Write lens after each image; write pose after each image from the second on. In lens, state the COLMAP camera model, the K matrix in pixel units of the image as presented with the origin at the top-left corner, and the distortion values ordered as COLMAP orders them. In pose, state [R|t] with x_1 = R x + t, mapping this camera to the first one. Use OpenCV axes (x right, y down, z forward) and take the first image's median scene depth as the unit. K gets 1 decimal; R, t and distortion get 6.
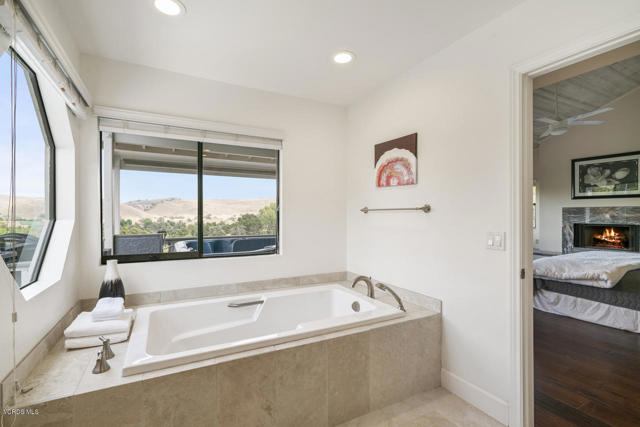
lens RADIAL K [[294.0, 0, 316.1], [0, 294.0, 217.3], [0, 0, 1]] dist [-0.012015, 0.004336]
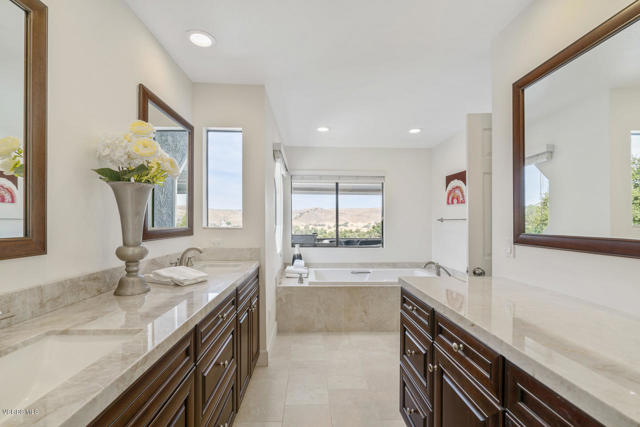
lens RADIAL K [[294.0, 0, 319.4], [0, 294.0, 218.6], [0, 0, 1]] dist [-0.012015, 0.004336]
pose [[0.904100, -0.005864, -0.427280, 0.346168], [-0.003687, 0.999762, -0.021522, 0.005674], [0.427304, 0.021033, 0.903863, -0.845736]]
